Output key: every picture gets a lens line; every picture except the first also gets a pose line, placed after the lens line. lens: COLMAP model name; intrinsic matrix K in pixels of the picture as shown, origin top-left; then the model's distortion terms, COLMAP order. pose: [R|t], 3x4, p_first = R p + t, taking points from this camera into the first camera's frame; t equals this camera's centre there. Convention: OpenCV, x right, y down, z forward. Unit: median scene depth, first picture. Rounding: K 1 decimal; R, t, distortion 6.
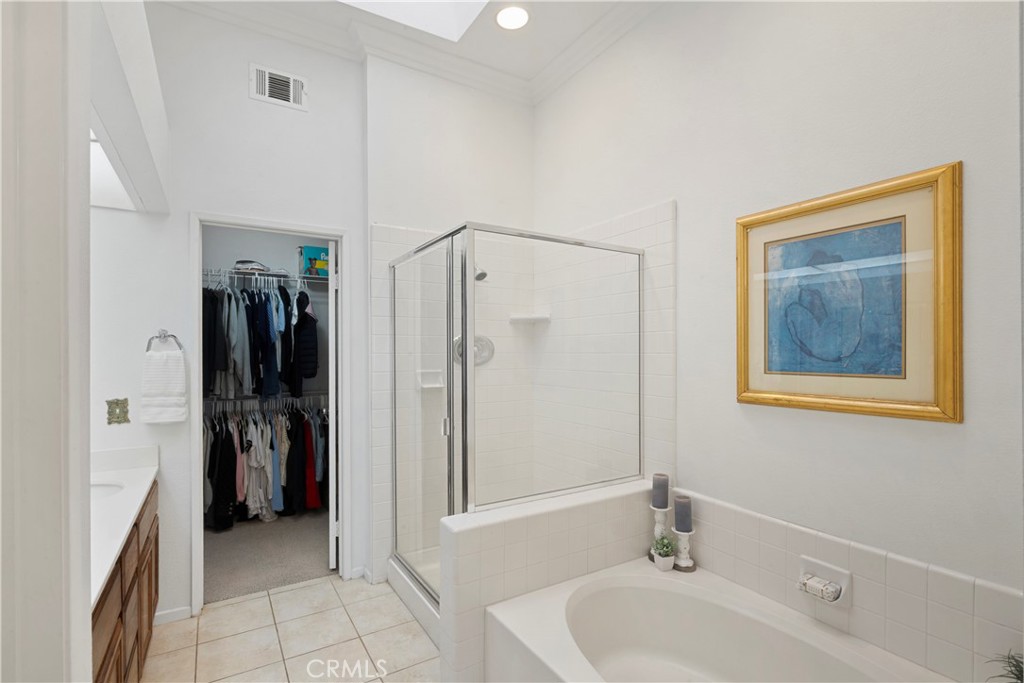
lens RADIAL K [[476.6, 0, 510.1], [0, 476.6, 354.9], [0, 0, 1]] dist [-0.000991, -0.000105]
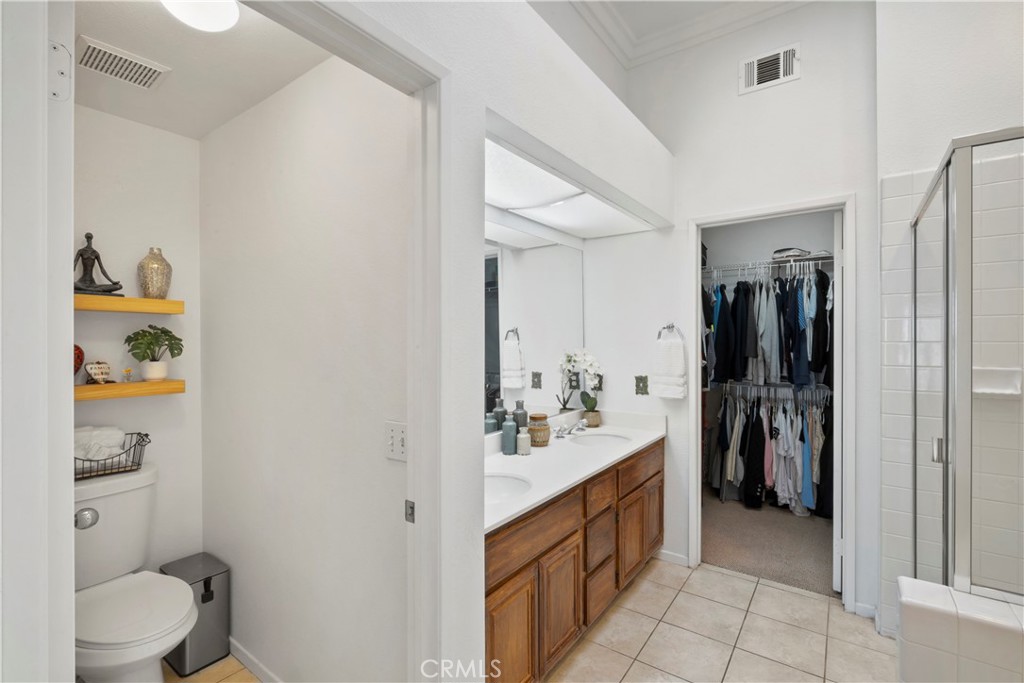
lens RADIAL K [[463.4, 0, 517.5], [0, 463.4, 344.2], [0, 0, 1]] dist [-0.000133, -0.000015]
pose [[0.387480, 0.006342, -0.921856, 0.141953], [-0.003680, 0.999979, 0.005333, -0.000509], [0.921871, 0.001326, 0.387495, 0.114977]]
